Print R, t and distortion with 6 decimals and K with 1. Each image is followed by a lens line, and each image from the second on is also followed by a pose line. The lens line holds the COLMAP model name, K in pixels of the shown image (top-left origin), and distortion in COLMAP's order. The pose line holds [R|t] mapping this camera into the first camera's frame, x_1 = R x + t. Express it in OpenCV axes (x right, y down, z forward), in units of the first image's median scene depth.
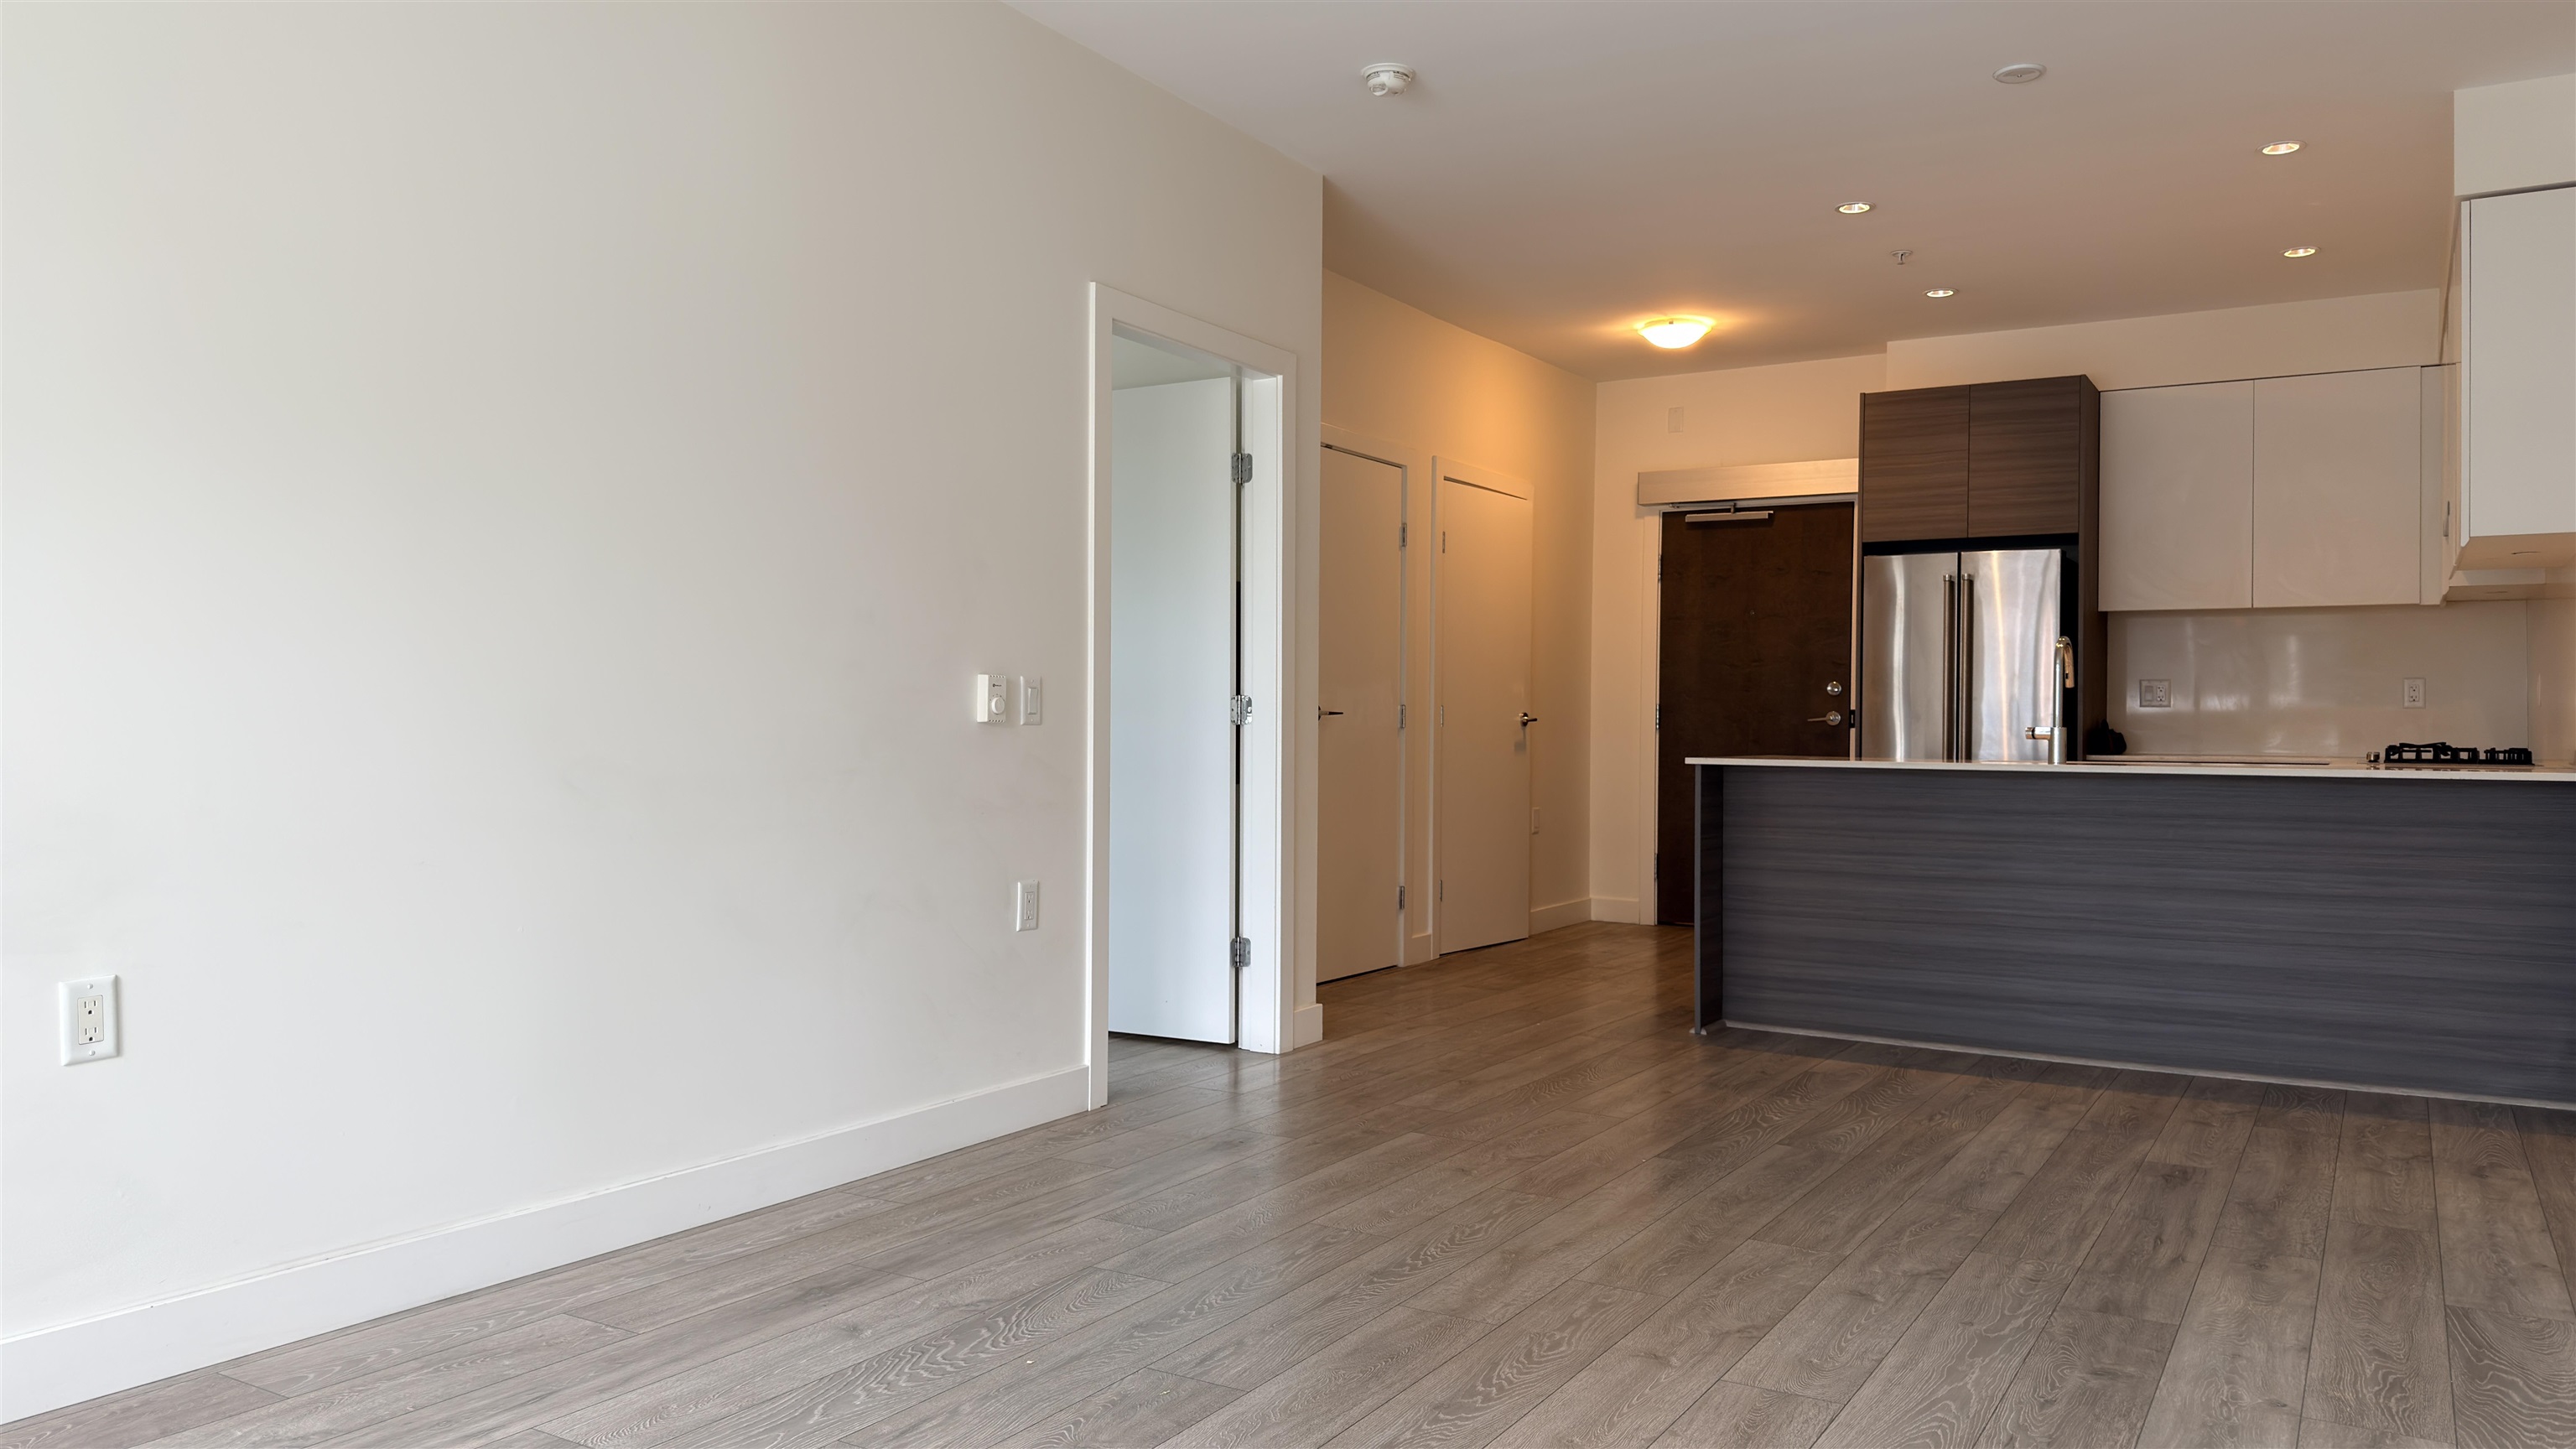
lens RADIAL K [[1813.5, 0, 1281.7], [0, 1813.5, 705.7], [0, 0, 1]] dist [0.075077, -0.088042]
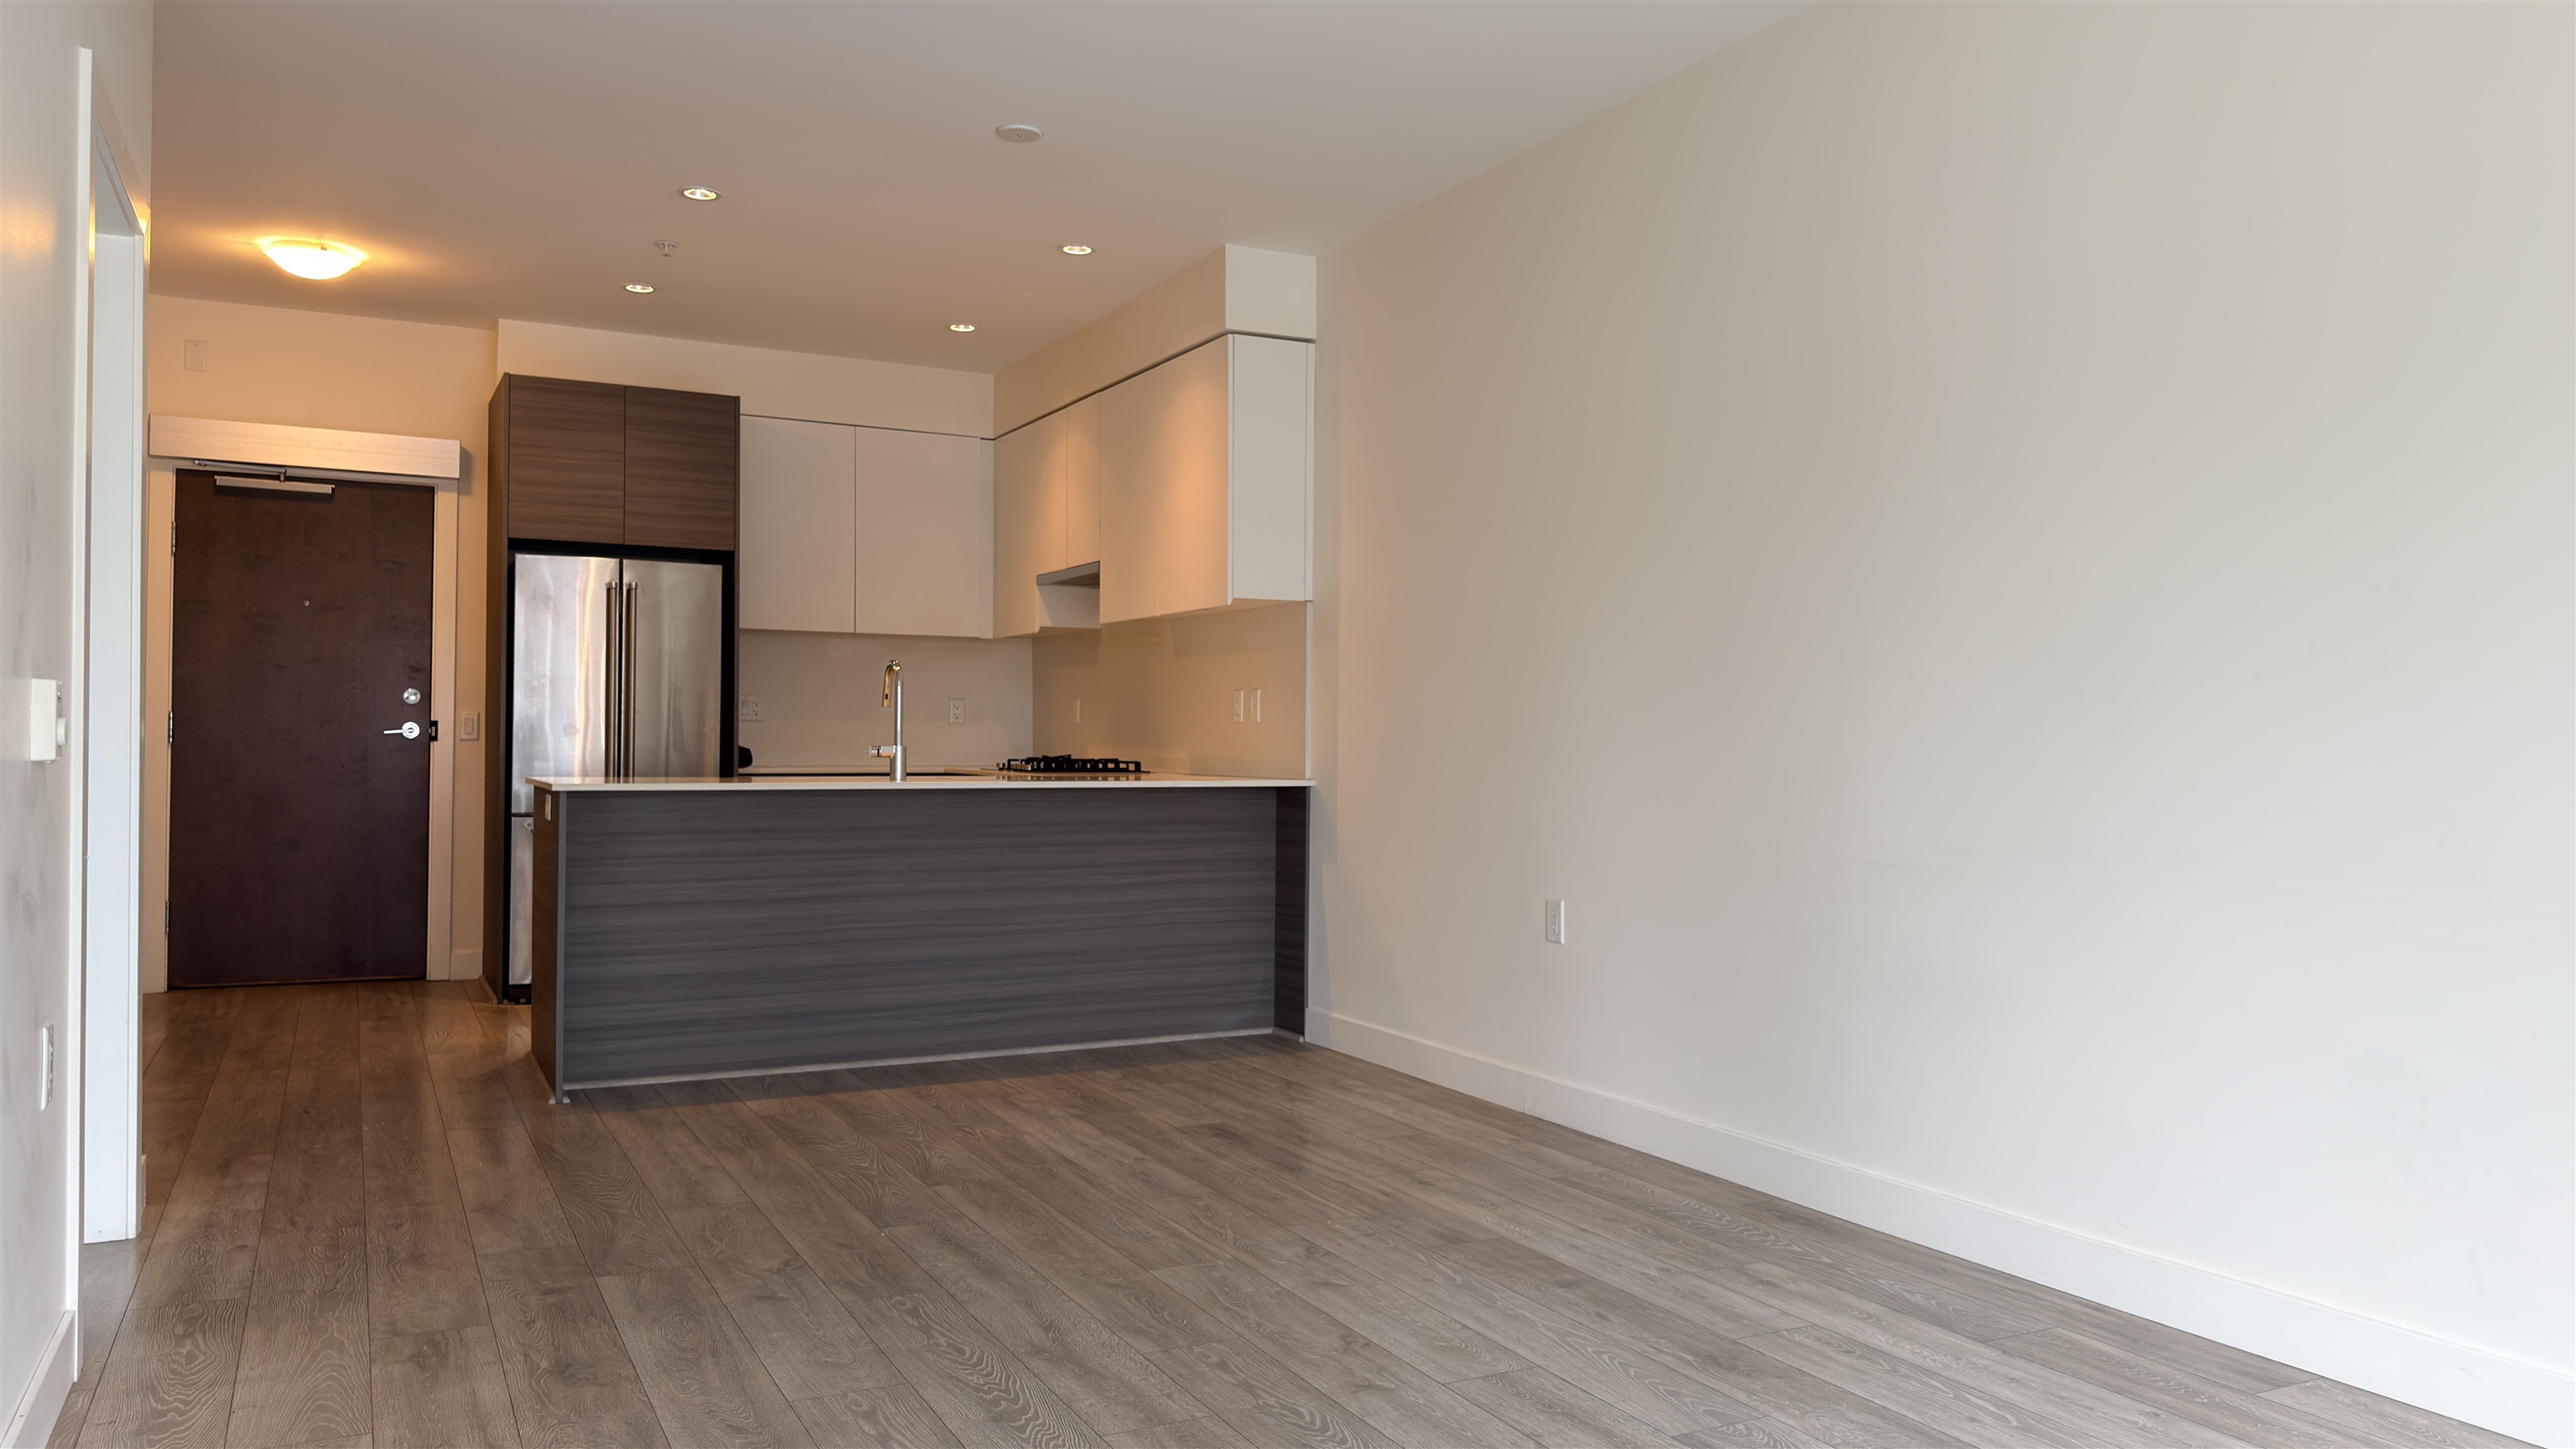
lens RADIAL K [[1813.5, 0, 1295.3], [0, 1813.5, 727.0], [0, 0, 1]] dist [0.075077, -0.088042]
pose [[0.516667, 0.001042, 0.856186, -0.412240], [-0.013433, 0.999886, 0.006889, -0.011015], [-0.856081, -0.015060, 0.516622, 0.308081]]
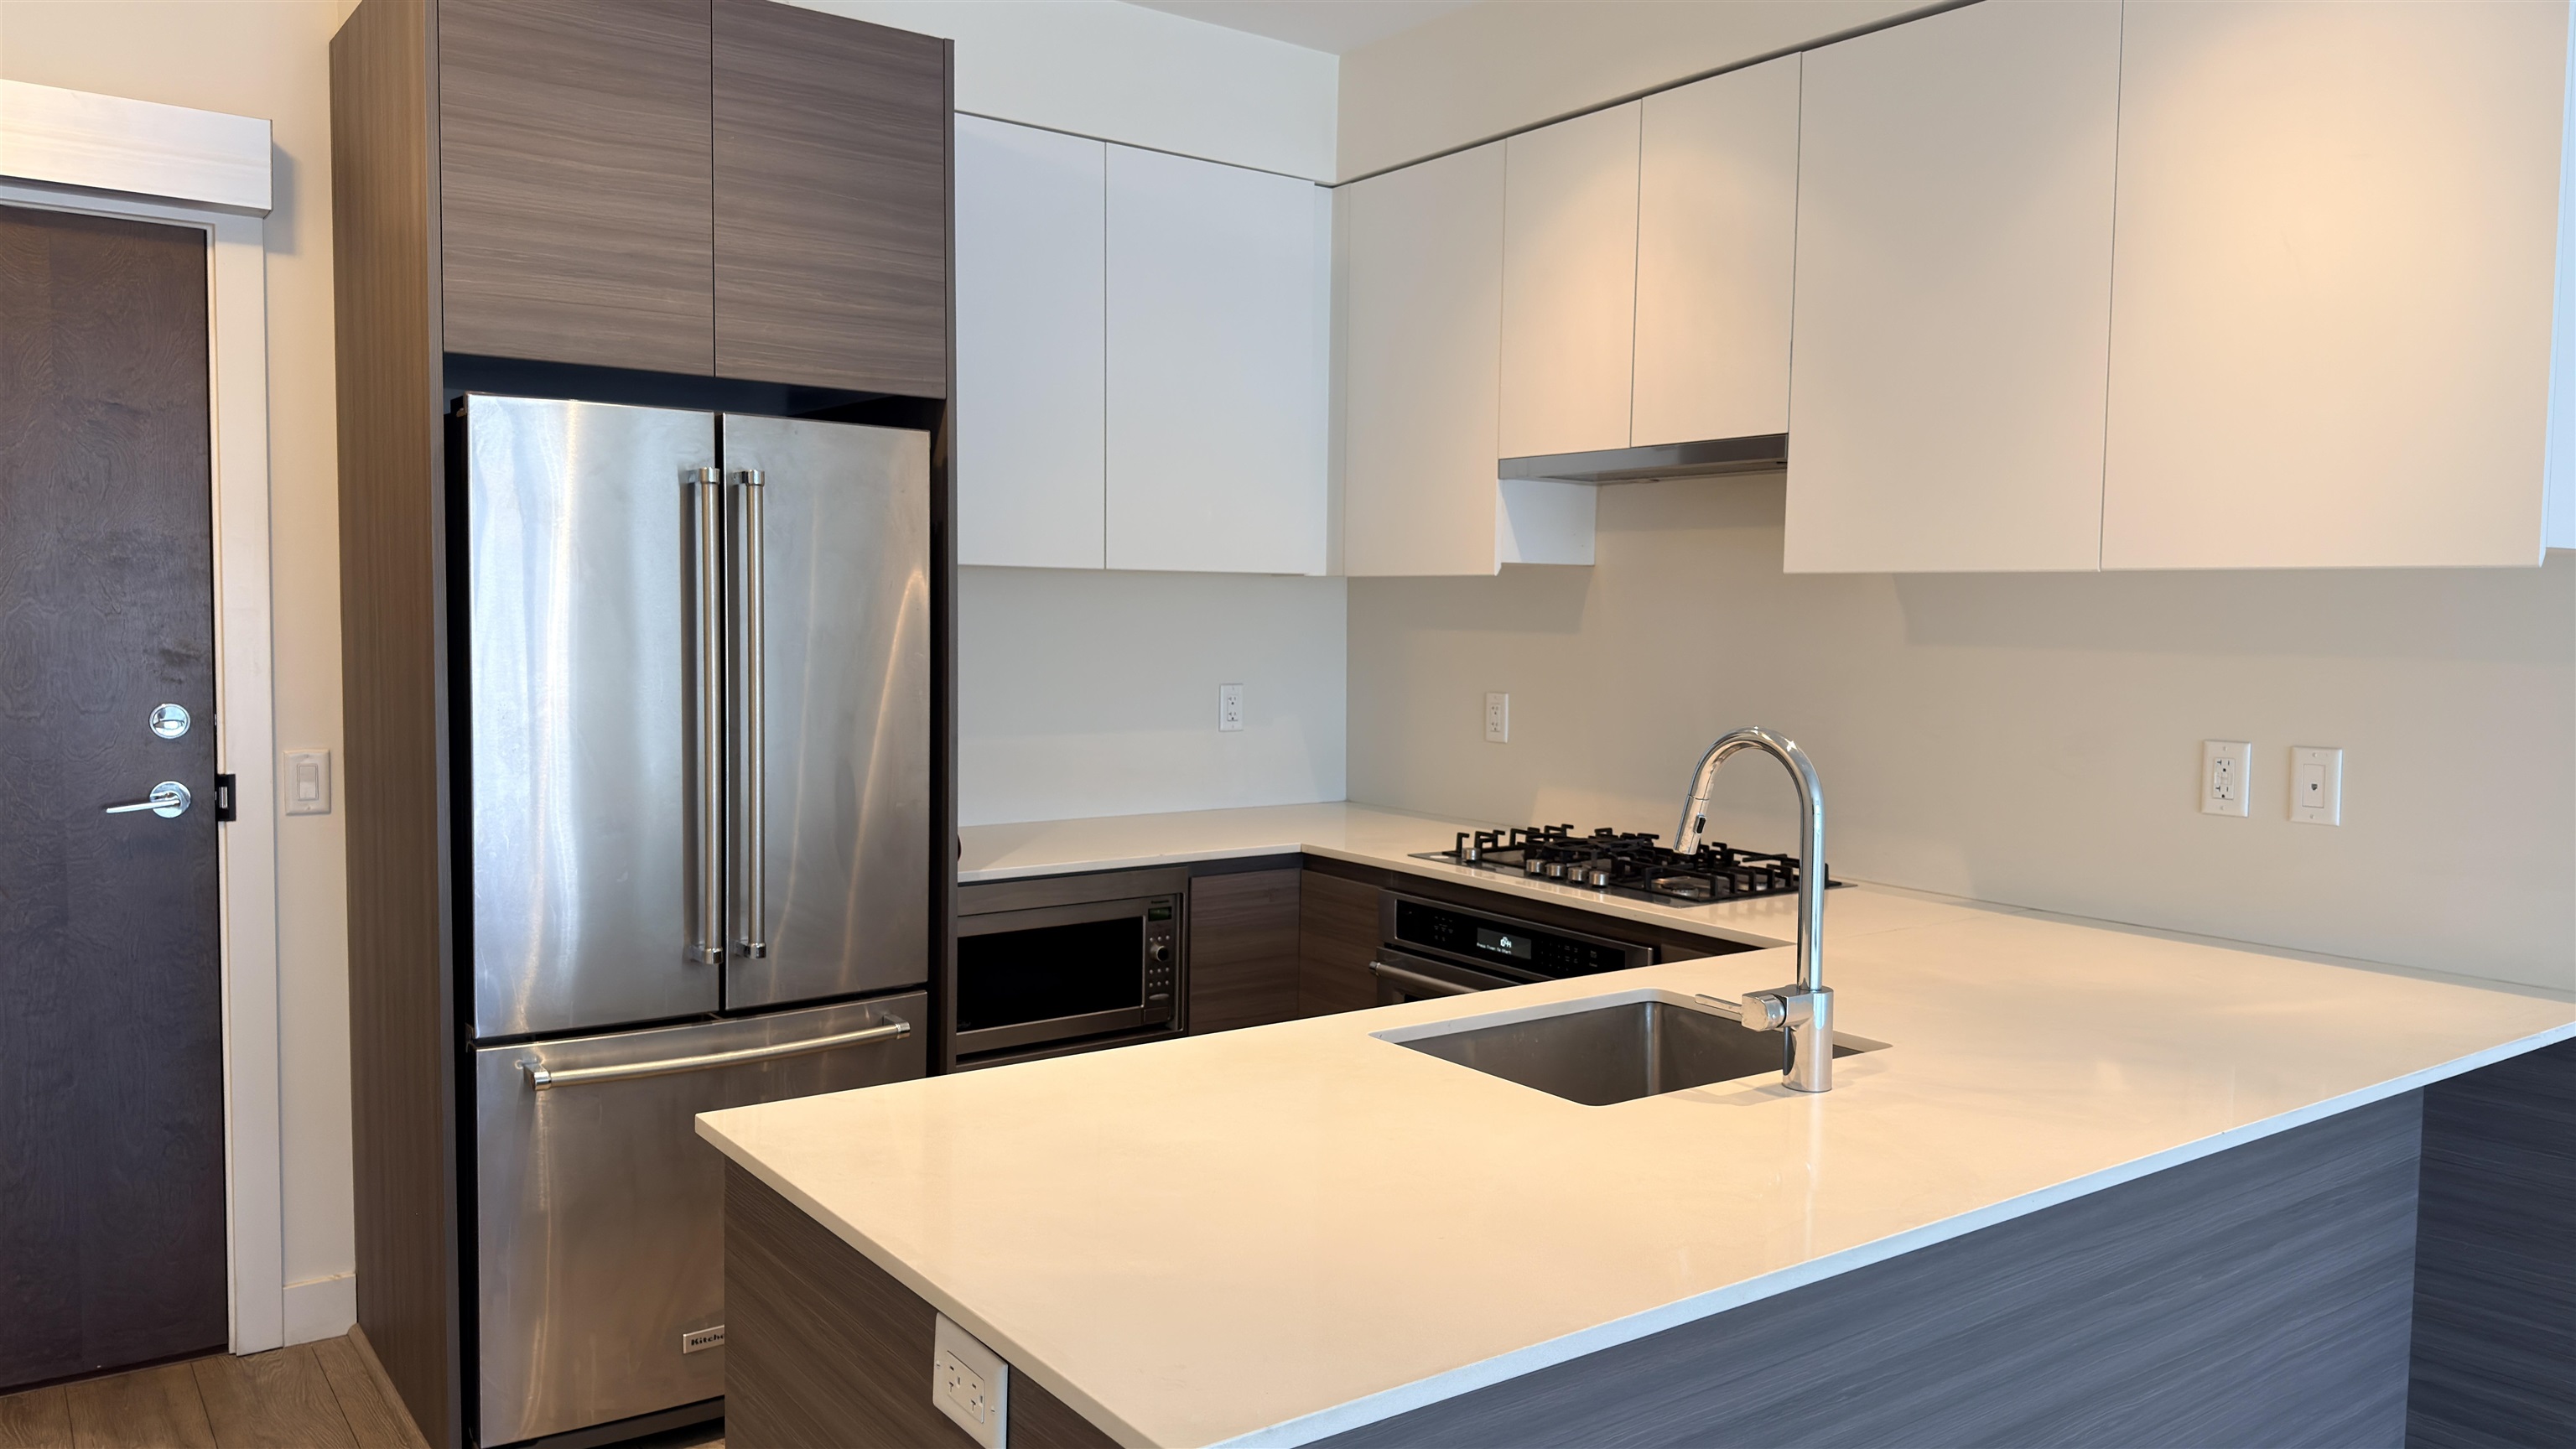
lens RADIAL K [[1813.5, 0, 1288.3], [0, 1813.5, 729.7], [0, 0, 1]] dist [0.075077, -0.088042]
pose [[0.381755, -0.068819, 0.921698, 0.066814], [-0.020767, 0.996334, 0.082993, -0.077173], [-0.924030, -0.050824, 0.378926, 1.116845]]
